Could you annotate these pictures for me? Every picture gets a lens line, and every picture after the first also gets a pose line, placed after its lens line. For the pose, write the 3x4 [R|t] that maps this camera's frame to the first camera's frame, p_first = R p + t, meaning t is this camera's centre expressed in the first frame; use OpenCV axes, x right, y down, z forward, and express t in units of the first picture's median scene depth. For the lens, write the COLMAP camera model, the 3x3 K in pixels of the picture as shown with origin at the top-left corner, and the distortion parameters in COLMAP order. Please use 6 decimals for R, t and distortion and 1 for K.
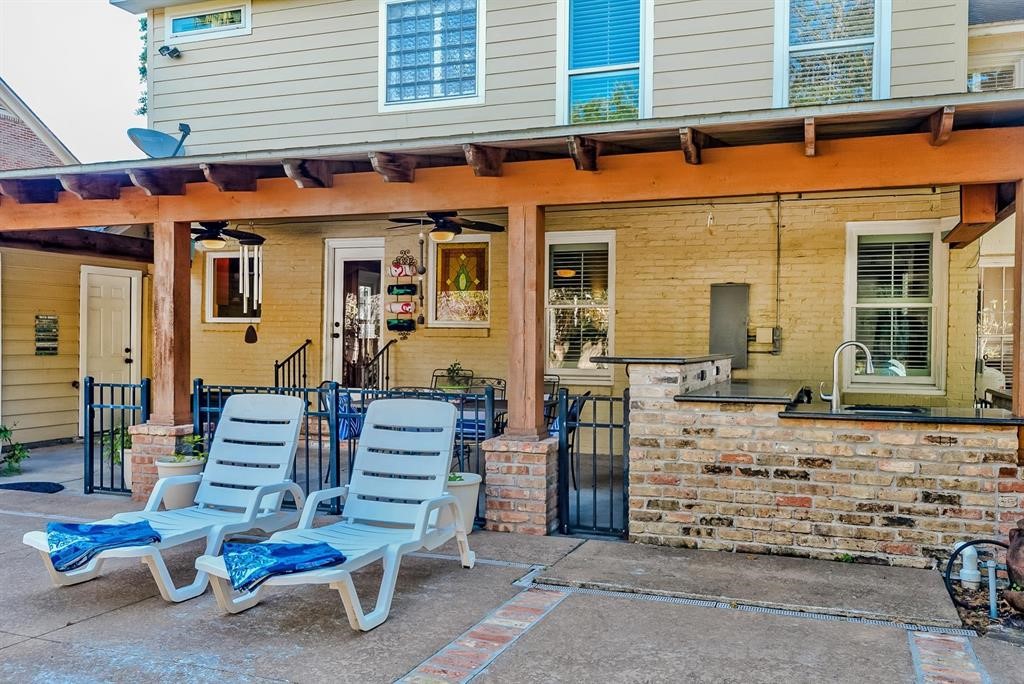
lens RADIAL K [[873.8, 0, 512.0], [0, 873.8, 342.0], [0, 0, 1]] dist [-0.005095, -0.002781]
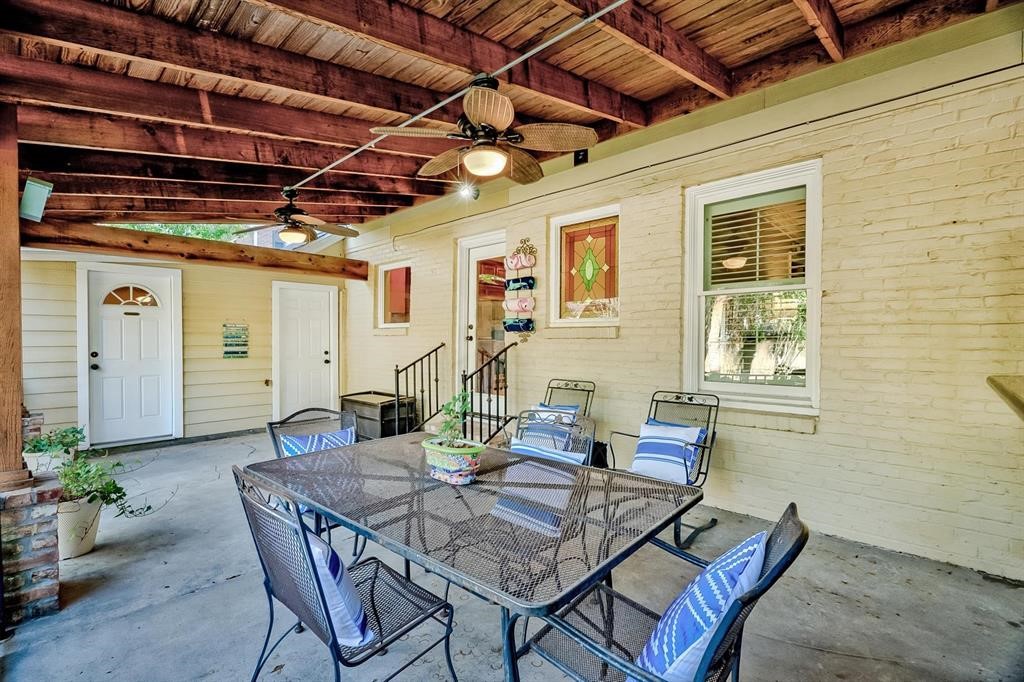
lens RADIAL K [[456.6, 0, 511.4], [0, 456.6, 345.3], [0, 0, 1]] dist [0.021662, -0.007612]
pose [[0.919288, -0.005883, -0.393541, 0.043665], [0.009735, 0.999922, 0.007794, -0.003322], [0.393464, -0.010997, 0.919274, 0.583679]]
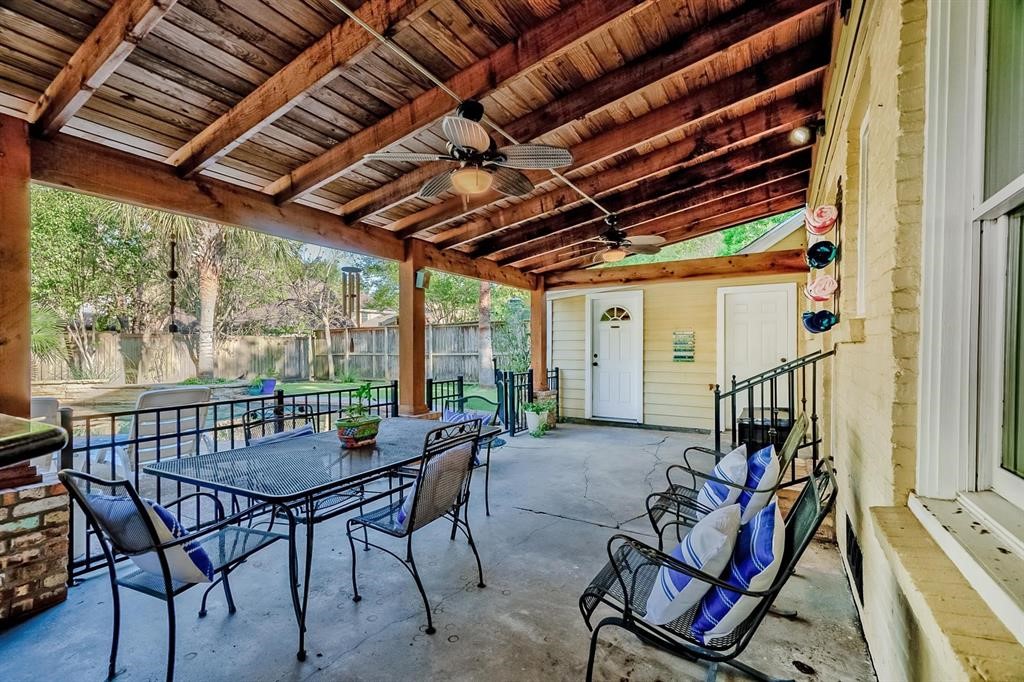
lens RADIAL K [[456.6, 0, 511.4], [0, 456.6, 345.3], [0, 0, 1]] dist [0.021662, -0.007612]
pose [[-0.171301, -0.008115, -0.985185, 0.180876], [0.001377, 0.999963, -0.008476, -0.004546], [0.985218, -0.002808, -0.171284, 0.866461]]
